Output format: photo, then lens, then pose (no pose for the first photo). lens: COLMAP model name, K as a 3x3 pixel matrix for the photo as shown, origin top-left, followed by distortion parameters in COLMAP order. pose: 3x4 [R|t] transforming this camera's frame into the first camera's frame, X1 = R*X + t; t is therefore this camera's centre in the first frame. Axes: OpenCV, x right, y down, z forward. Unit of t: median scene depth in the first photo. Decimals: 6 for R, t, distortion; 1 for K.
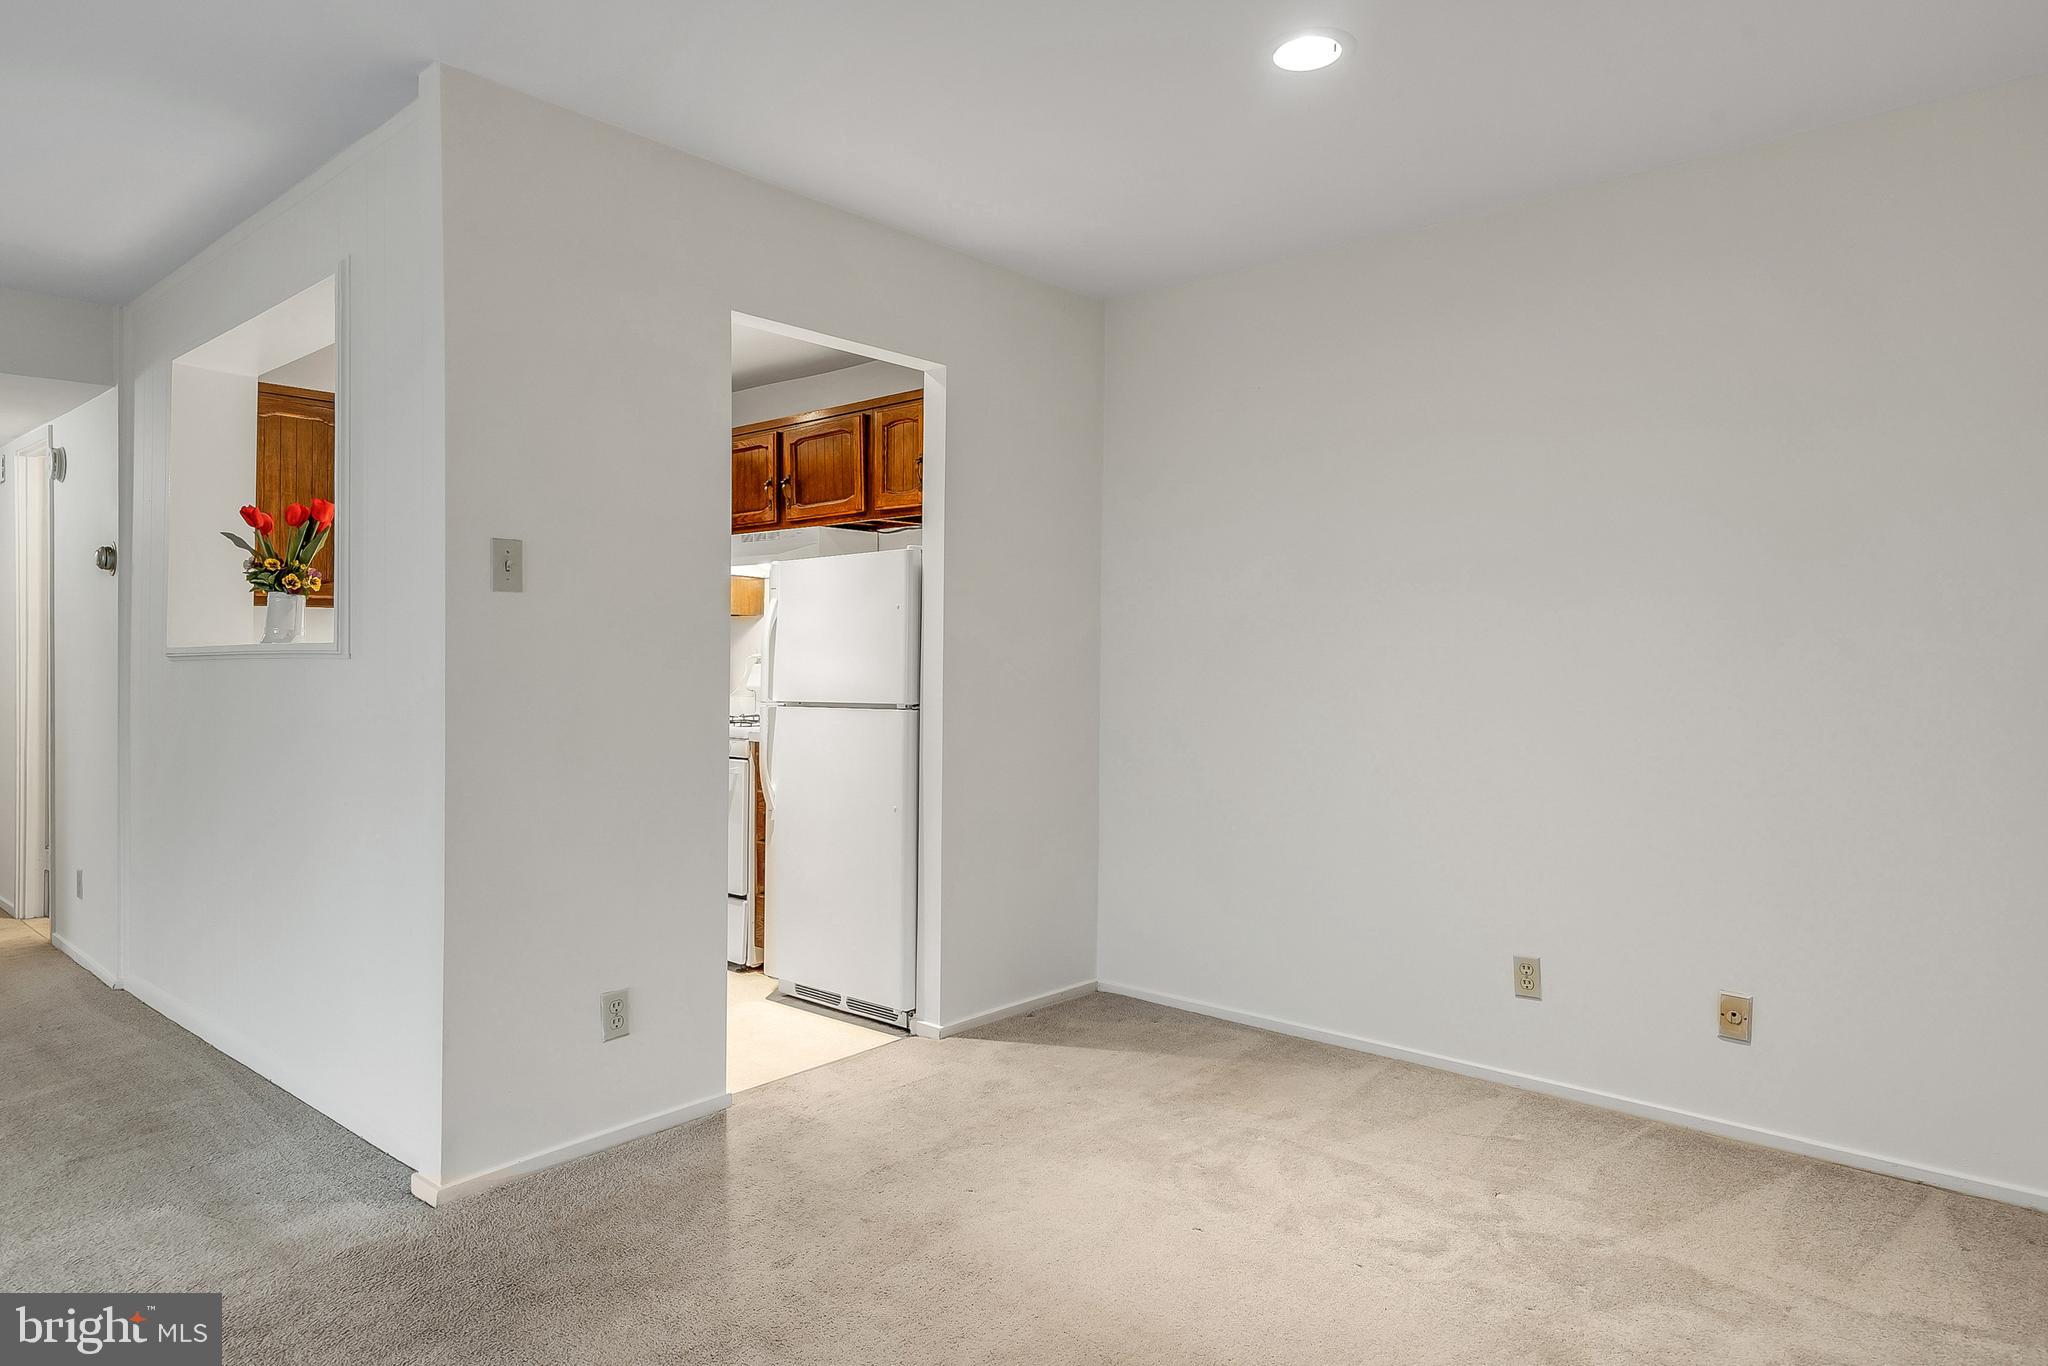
lens RADIAL K [[1216.8, 0, 1024.0], [0, 1216.8, 683.0], [0, 0, 1]] dist [0.037488, -0.001096]
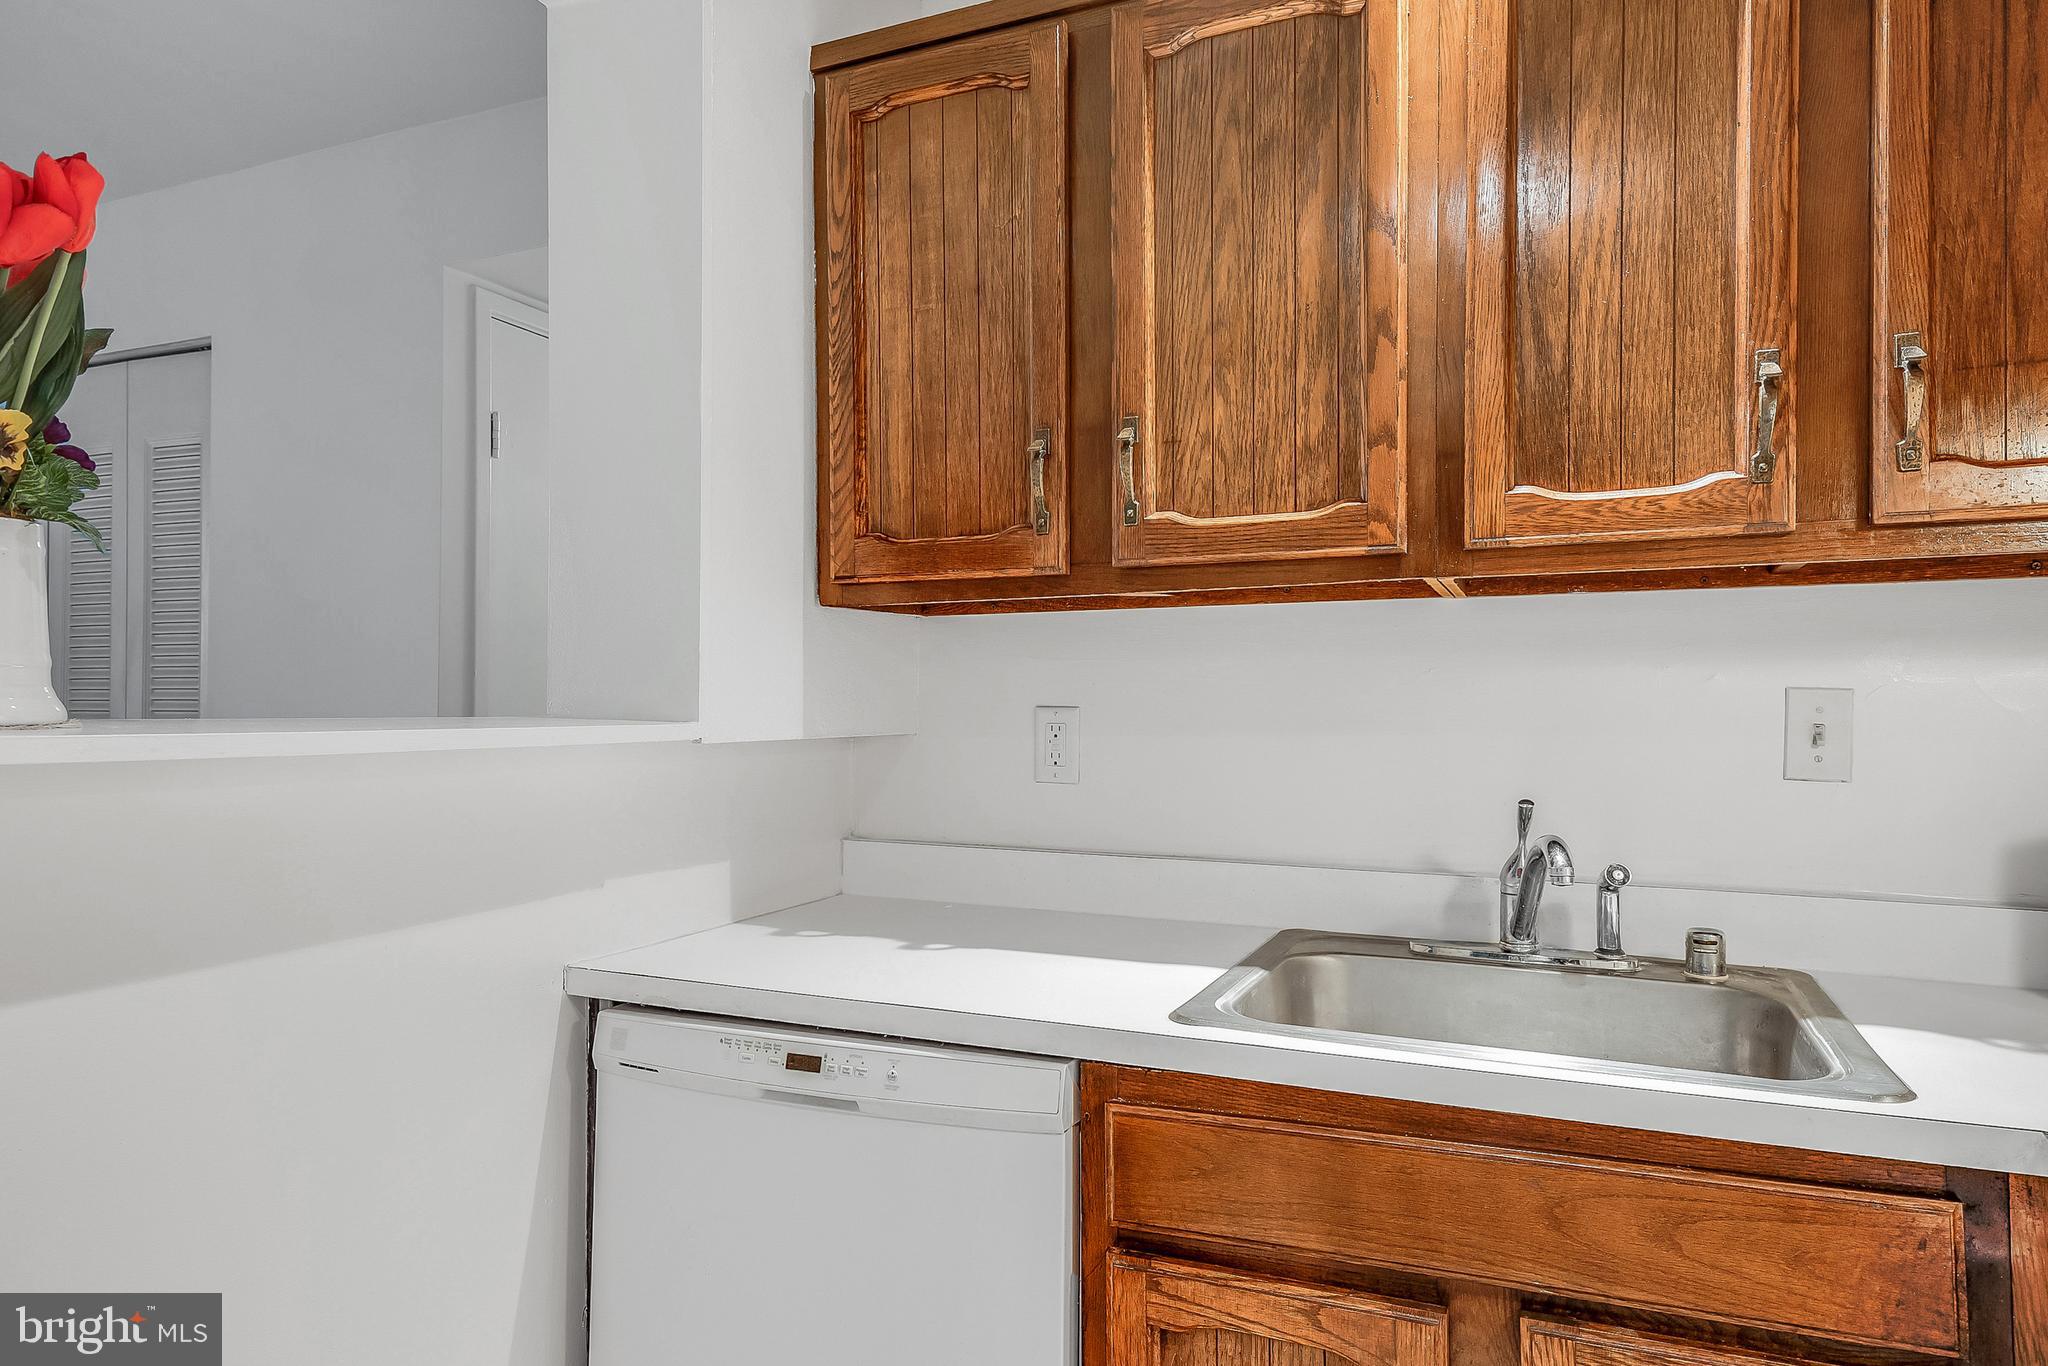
lens RADIAL K [[1254.0, 0, 1024.9], [0, 1254.0, 690.4], [0, 0, 1]] dist [0.066874, -0.034688]
pose [[0.306467, -0.013295, -0.951788, -0.280238], [-0.017681, 0.999650, -0.019657, -0.036441], [0.951717, 0.022853, 0.306125, 1.168043]]
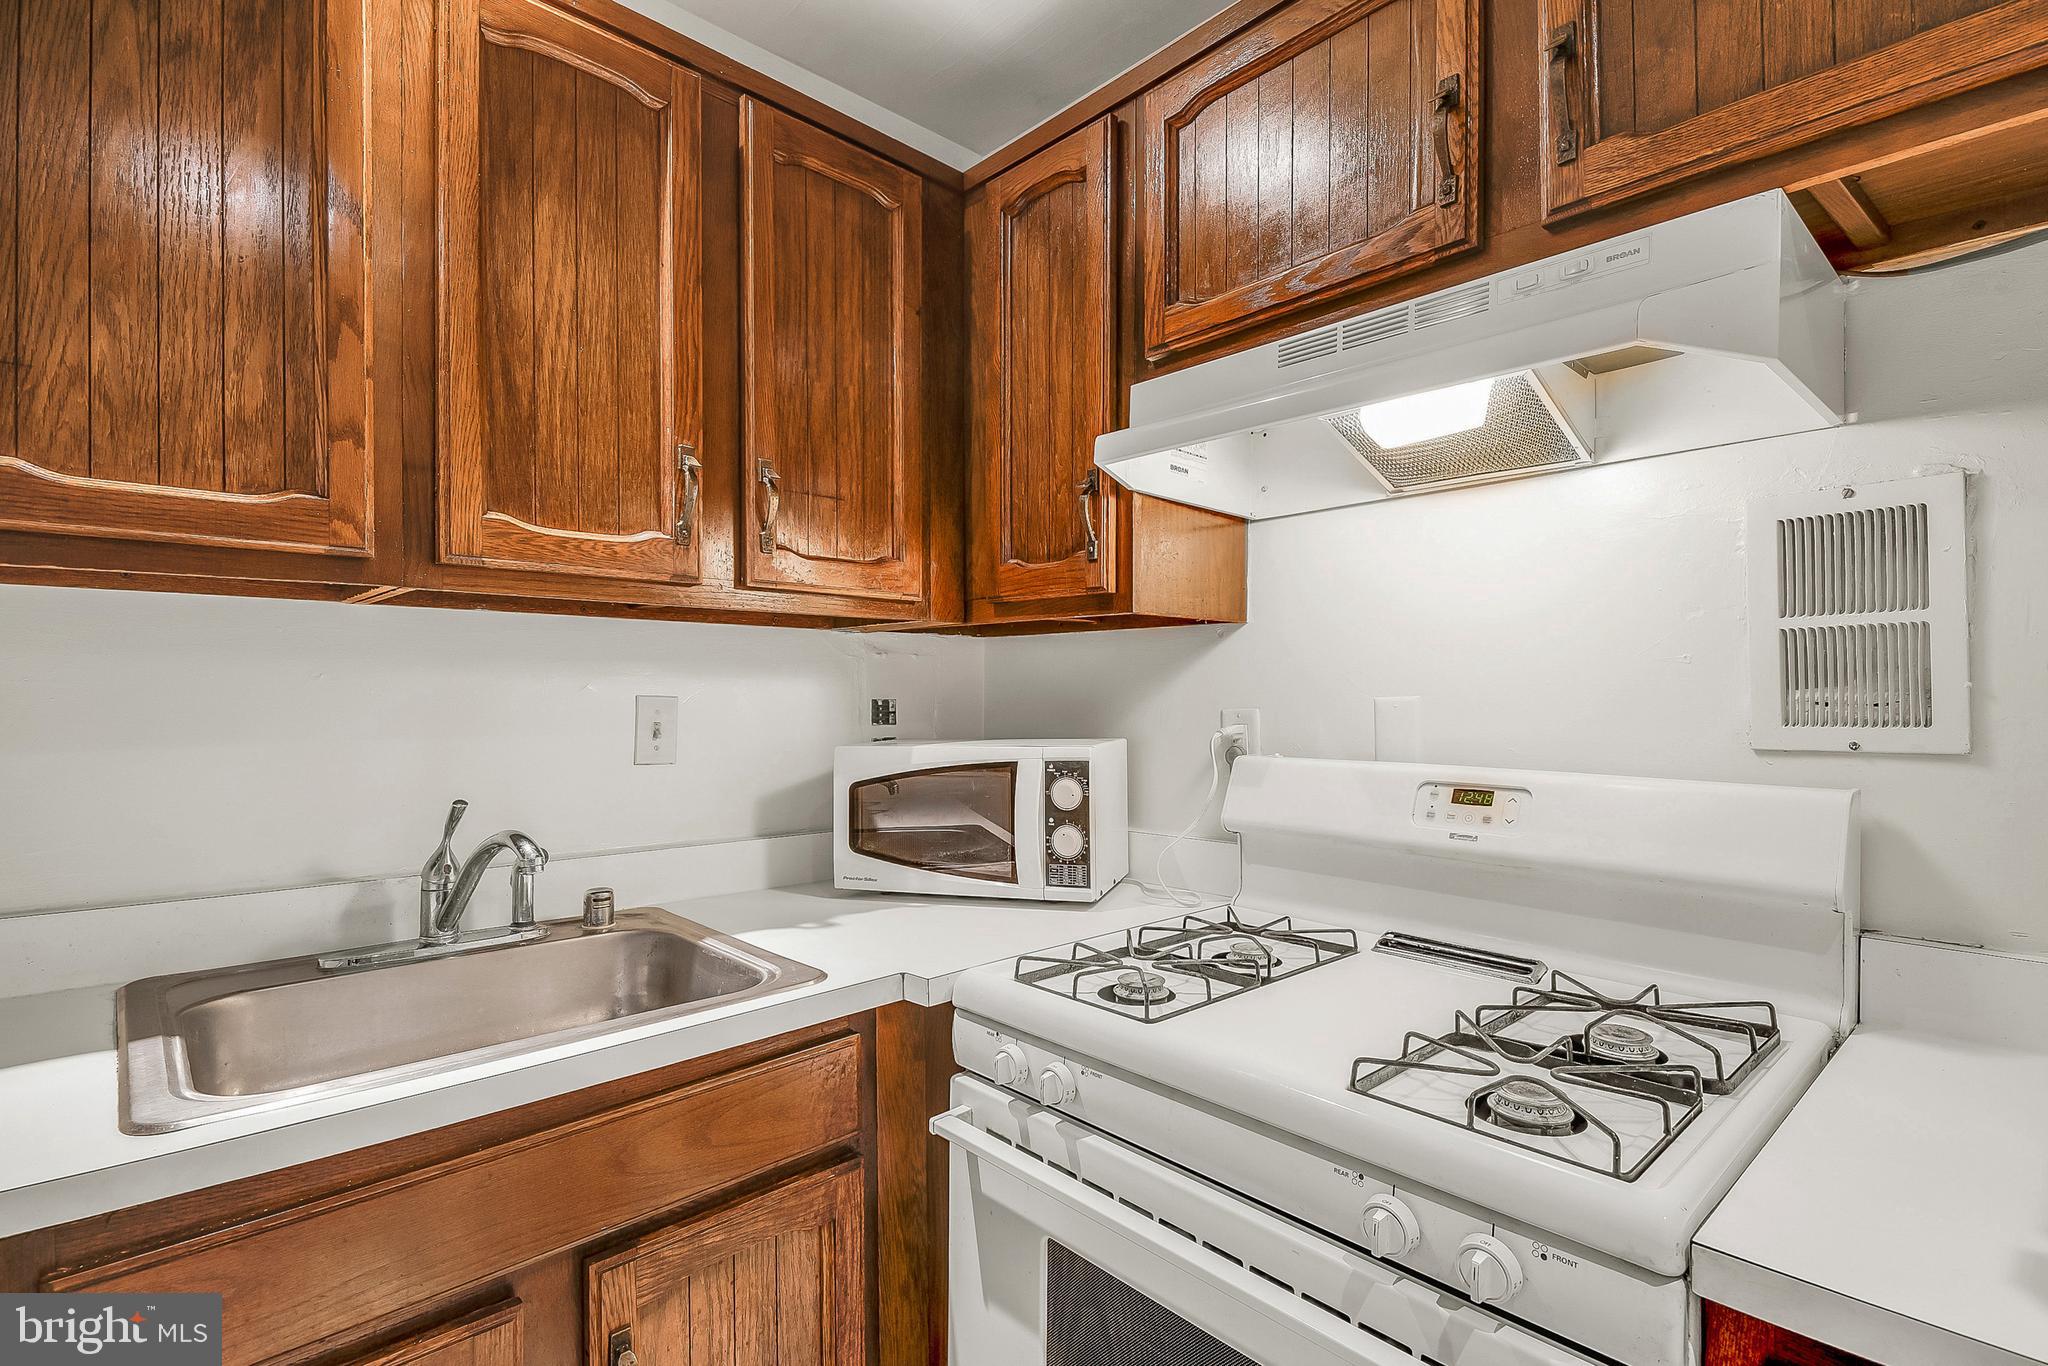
lens RADIAL K [[978.1, 0, 1038.8], [0, 978.1, 694.1], [0, 0, 1]] dist [0.046571, -0.030119]
pose [[0.995553, 0.001330, -0.094191, -0.397809], [-0.003195, 0.999802, -0.019661, -0.043457], [0.094147, 0.019874, 0.995360, 1.118915]]
